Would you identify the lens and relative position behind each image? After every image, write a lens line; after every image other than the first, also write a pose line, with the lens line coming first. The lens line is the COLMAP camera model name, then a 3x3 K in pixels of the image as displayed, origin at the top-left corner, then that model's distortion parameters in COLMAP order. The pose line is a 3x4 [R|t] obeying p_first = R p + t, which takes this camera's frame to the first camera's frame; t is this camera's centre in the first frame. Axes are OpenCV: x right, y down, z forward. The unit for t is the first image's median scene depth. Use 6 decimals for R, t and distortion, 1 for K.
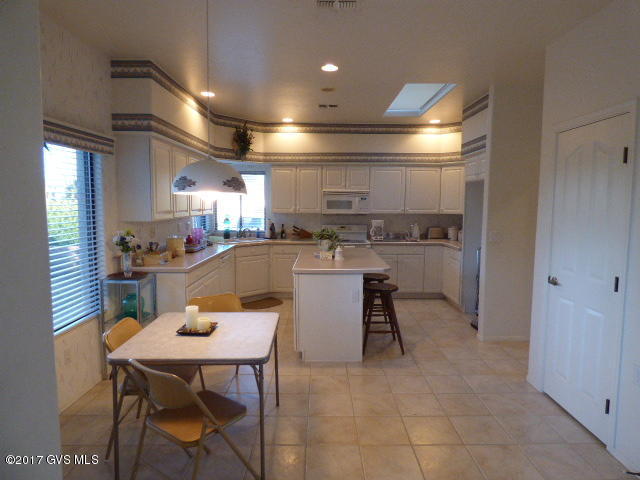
lens RADIAL K [[392.1, 0, 325.2], [0, 392.1, 238.0], [0, 0, 1]] dist [-0.002979, -0.000641]
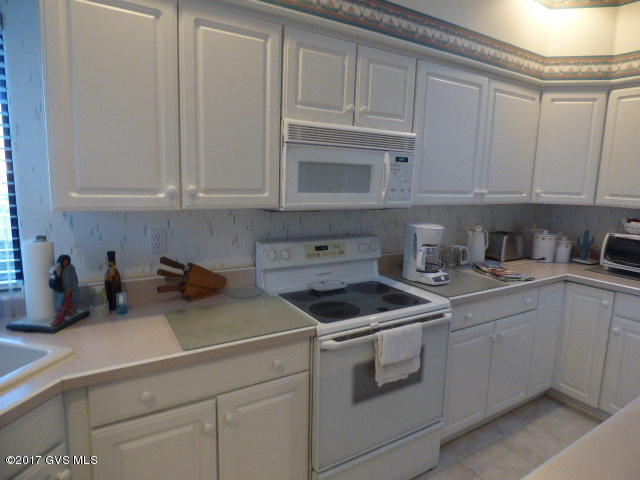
lens RADIAL K [[392.1, 0, 325.2], [0, 392.1, 238.0], [0, 0, 1]] dist [-0.002979, -0.000641]
pose [[0.854636, -0.059040, 0.515860, -0.160752], [0.022482, 0.996790, 0.076835, -0.080968], [-0.518741, -0.054069, 0.853220, 0.976734]]
